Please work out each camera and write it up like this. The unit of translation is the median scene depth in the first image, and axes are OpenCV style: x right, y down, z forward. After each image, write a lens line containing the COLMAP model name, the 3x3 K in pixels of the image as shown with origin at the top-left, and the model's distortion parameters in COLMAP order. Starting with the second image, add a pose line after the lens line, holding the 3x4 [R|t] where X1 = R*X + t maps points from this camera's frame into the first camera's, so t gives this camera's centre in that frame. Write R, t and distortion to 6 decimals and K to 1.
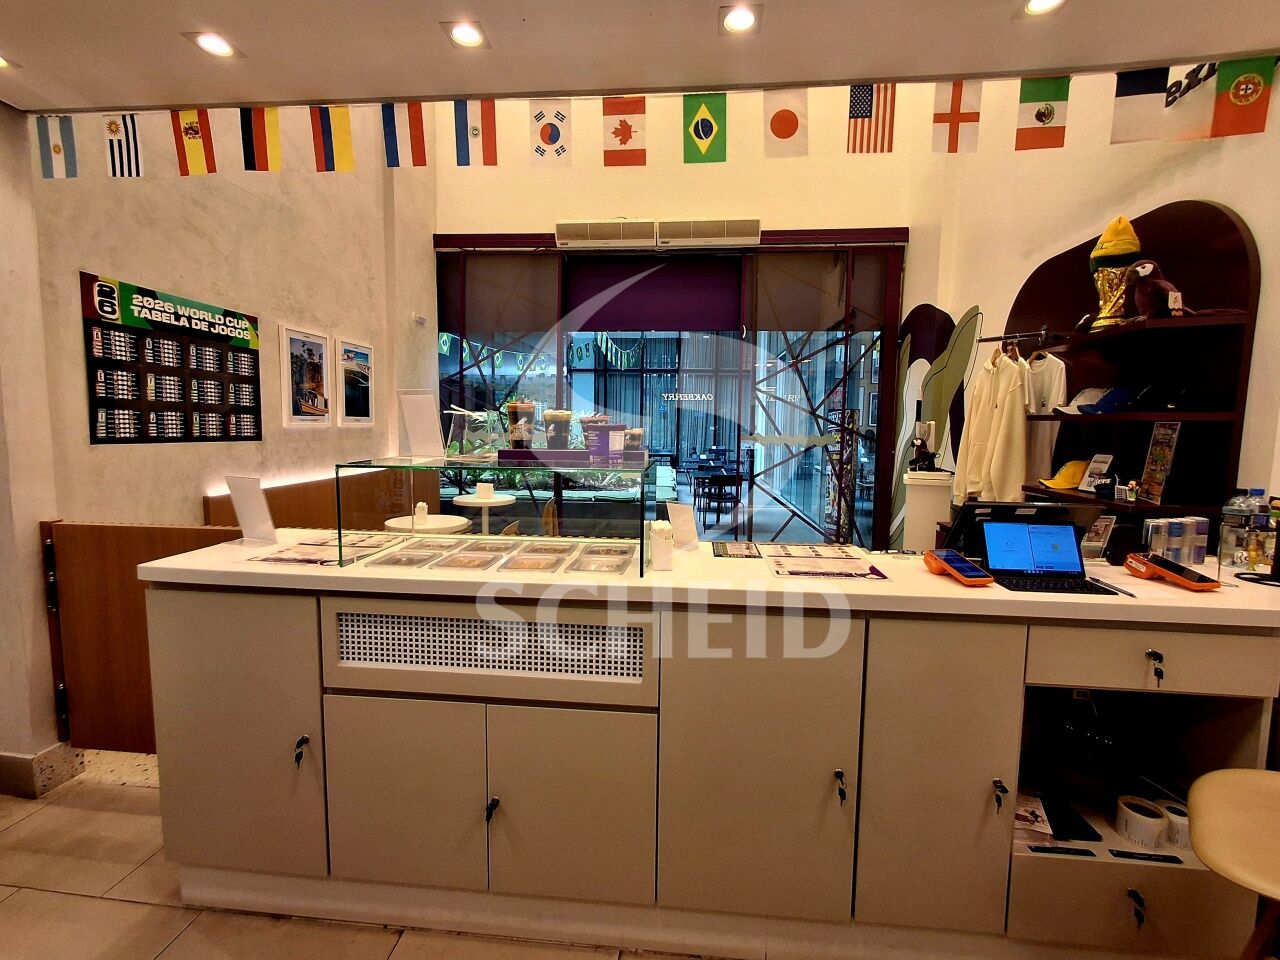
lens RADIAL K [[576.8, 0, 638.9], [0, 576.8, 481.7], [0, 0, 1]] dist [-0.003768, 0.001369]
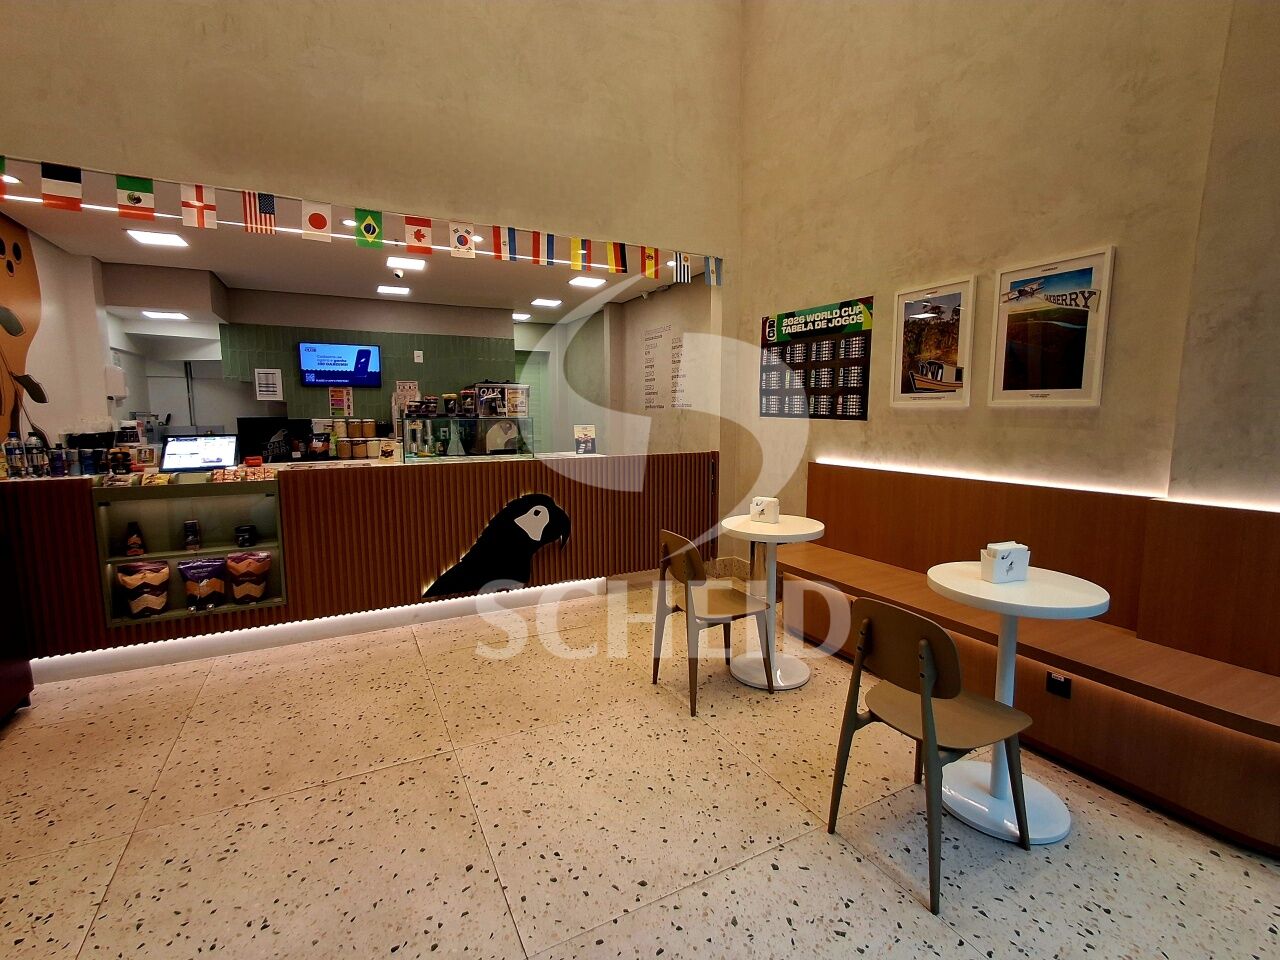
lens RADIAL K [[576.8, 0, 637.9], [0, 576.8, 474.7], [0, 0, 1]] dist [-0.003768, 0.001369]
pose [[-0.841198, 0.051785, -0.538242, 0.235797], [-0.061762, 0.979687, 0.190783, -0.153972], [0.537189, 0.193729, -0.820912, 1.720749]]
